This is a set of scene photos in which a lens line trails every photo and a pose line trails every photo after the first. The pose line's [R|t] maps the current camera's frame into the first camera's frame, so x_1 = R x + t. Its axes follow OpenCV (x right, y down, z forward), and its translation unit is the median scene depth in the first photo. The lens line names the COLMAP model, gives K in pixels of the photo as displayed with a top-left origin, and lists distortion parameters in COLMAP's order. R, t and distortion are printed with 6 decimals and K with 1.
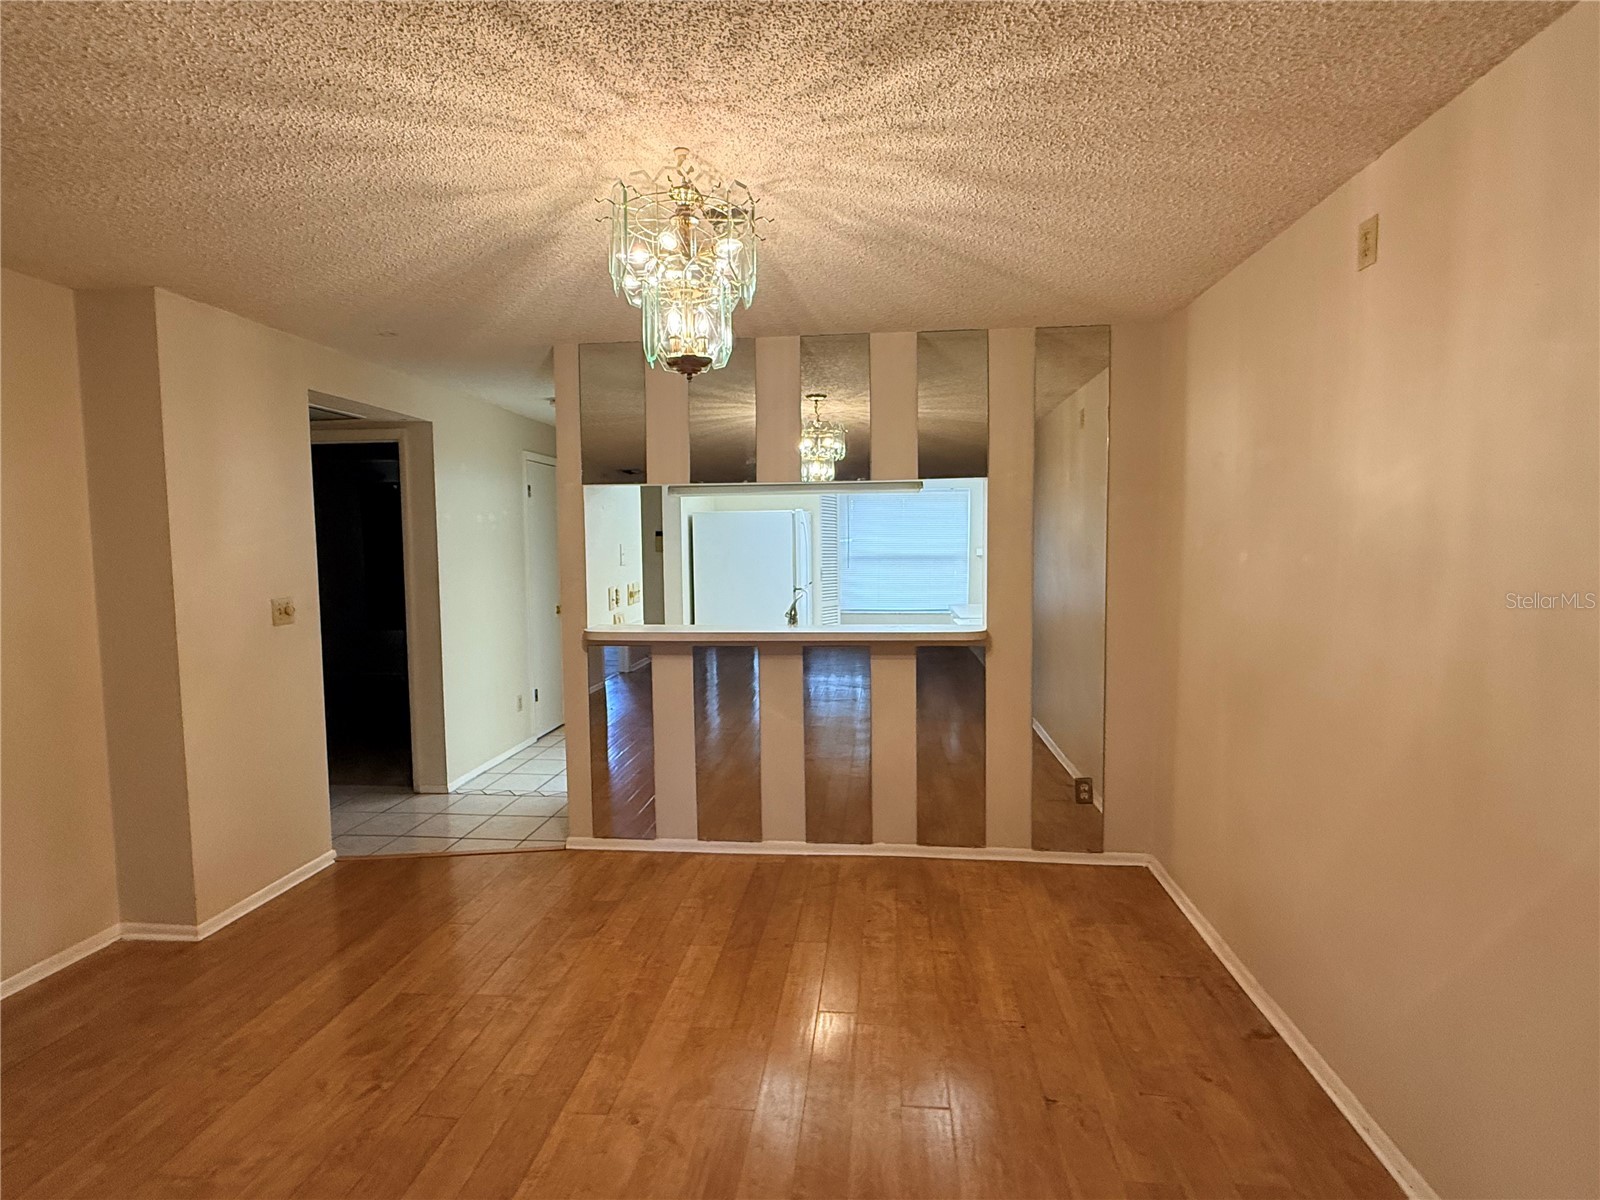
lens RADIAL K [[780.4, 0, 800.0], [0, 780.4, 600.0], [0, 0, 1]] dist [-0.001073, -0.000361]
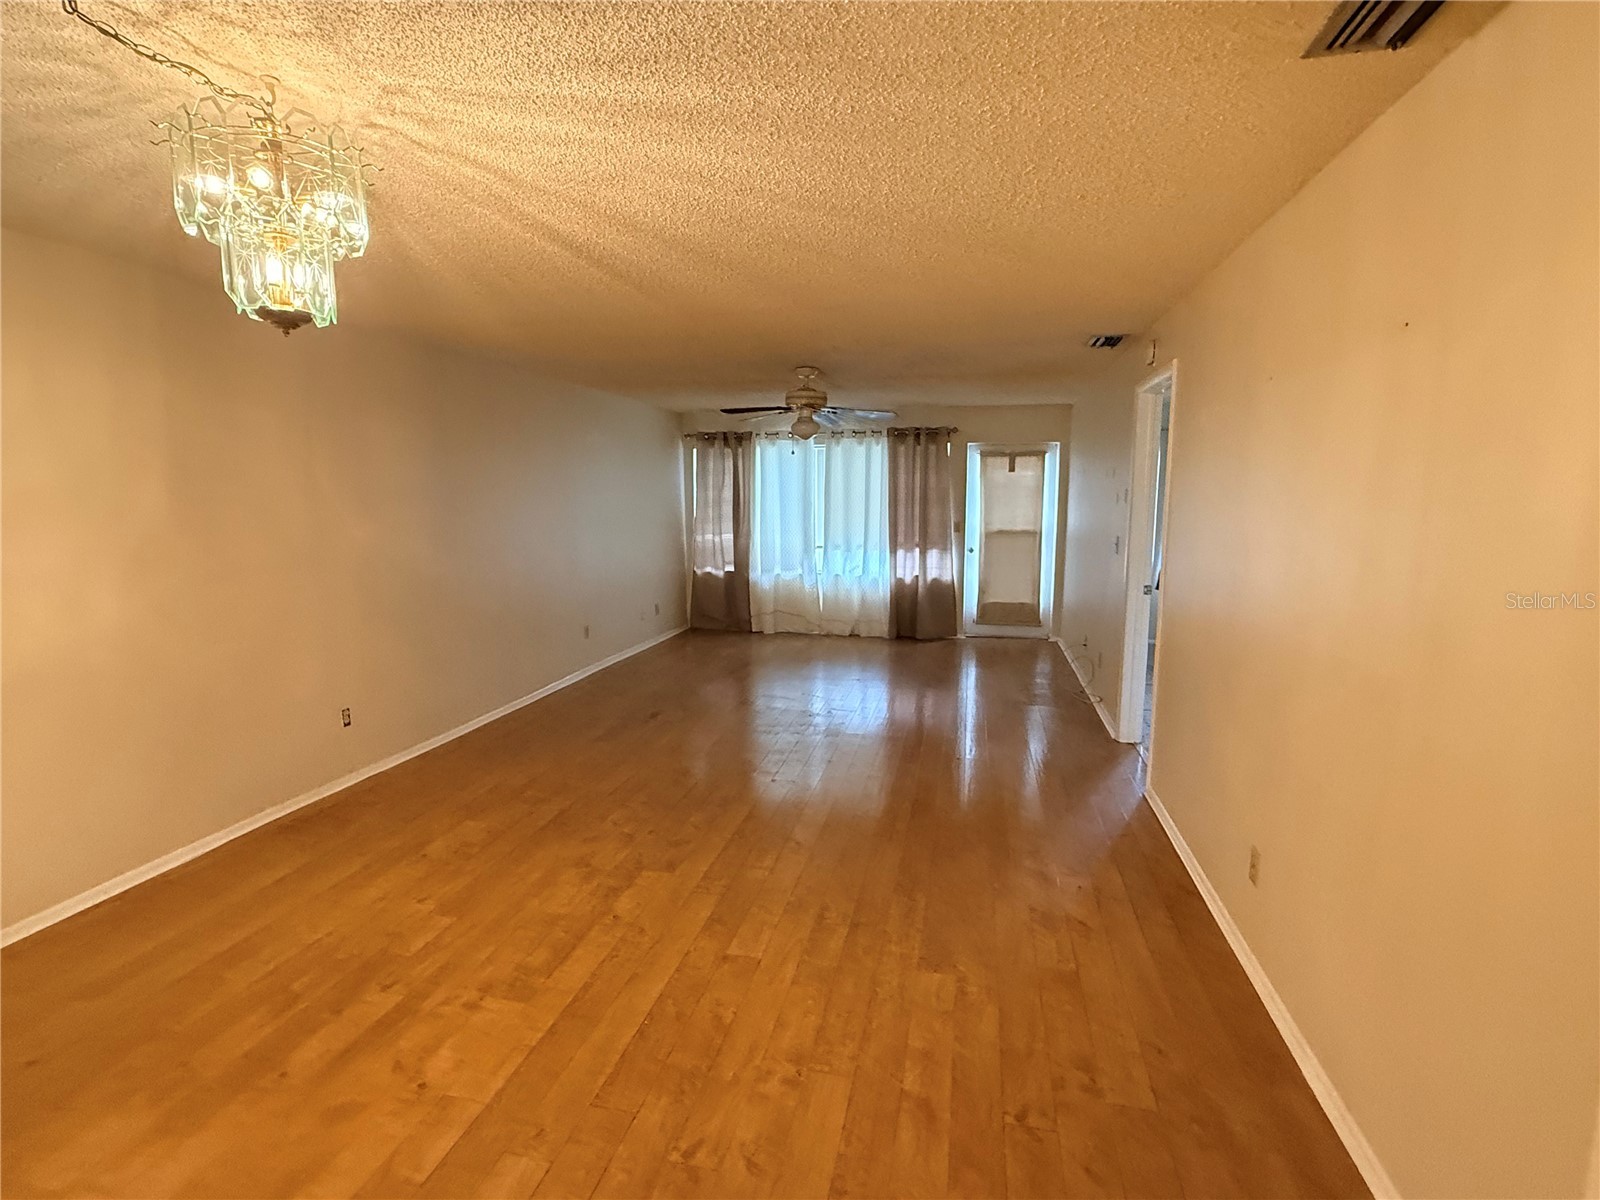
lens RADIAL K [[780.4, 0, 800.0], [0, 780.4, 600.0], [0, 0, 1]] dist [-0.001073, -0.000361]
pose [[-0.993425, -0.002765, 0.114449, -0.812546], [0.019817, 0.980463, 0.195702, -0.136001], [-0.112755, 0.196683, -0.973962, 1.805751]]
